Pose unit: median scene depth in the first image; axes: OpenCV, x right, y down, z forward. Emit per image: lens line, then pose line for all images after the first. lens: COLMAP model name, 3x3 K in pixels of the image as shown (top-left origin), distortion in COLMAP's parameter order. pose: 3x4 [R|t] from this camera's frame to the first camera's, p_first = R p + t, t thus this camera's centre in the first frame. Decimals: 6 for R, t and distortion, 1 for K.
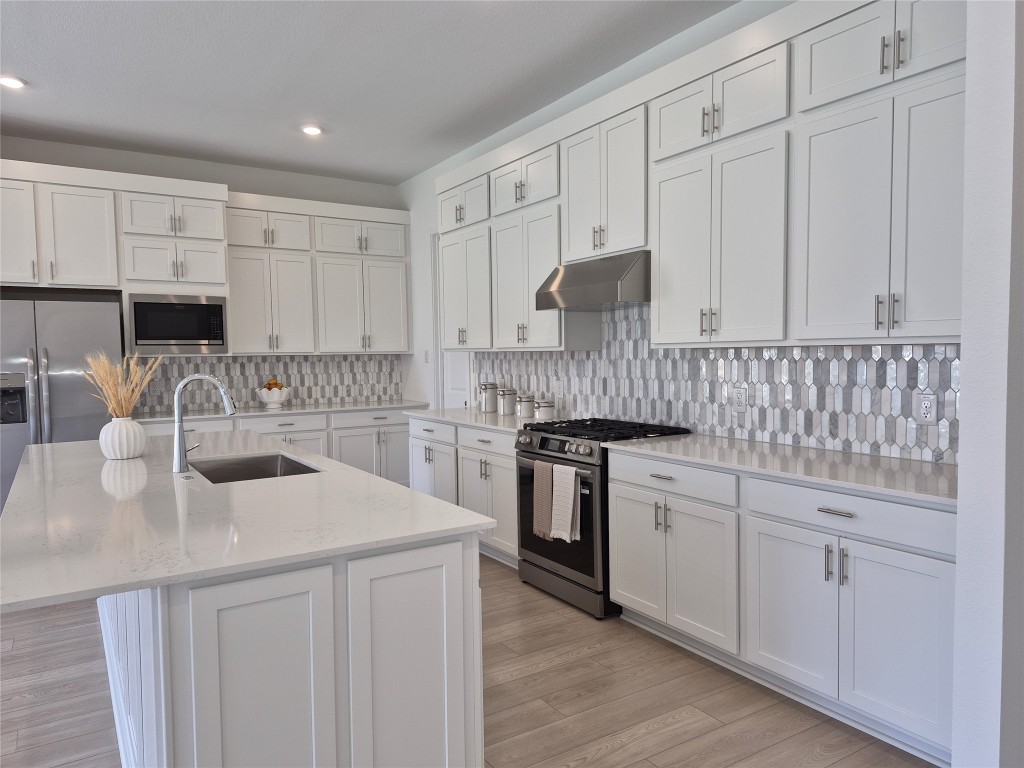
lens RADIAL K [[700.6, 0, 510.3], [0, 700.6, 391.2], [0, 0, 1]] dist [0.104955, -0.133059]
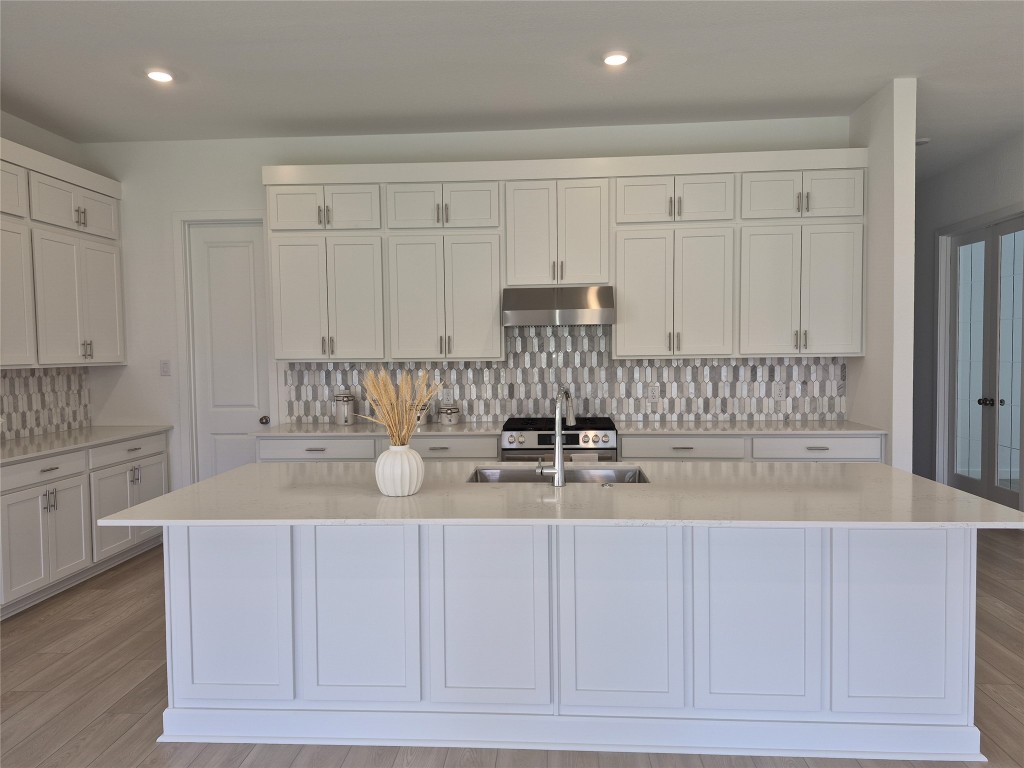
lens RADIAL K [[701.6, 0, 512.0], [0, 701.6, 384.0], [0, 0, 1]] dist [0.105066, -0.135720]
pose [[0.586500, -0.031798, 0.809325, -0.849445], [0.048332, 0.998822, 0.004218, -0.024267], [-0.808506, 0.036642, 0.587346, 0.310239]]
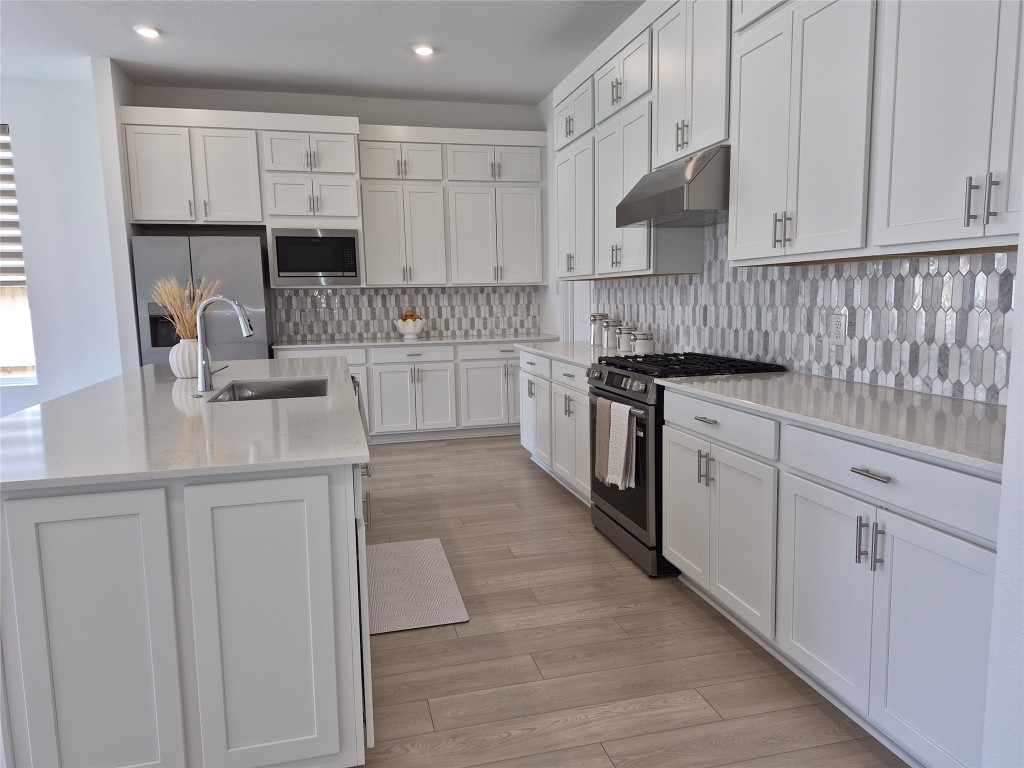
lens RADIAL K [[701.6, 0, 512.0], [0, 701.6, 384.0], [0, 0, 1]] dist [0.105066, -0.135720]
pose [[0.950889, 0.033776, -0.307683, 0.184547], [-0.010225, 0.996914, 0.077834, 0.011893], [0.309363, -0.070865, 0.948300, 0.102432]]
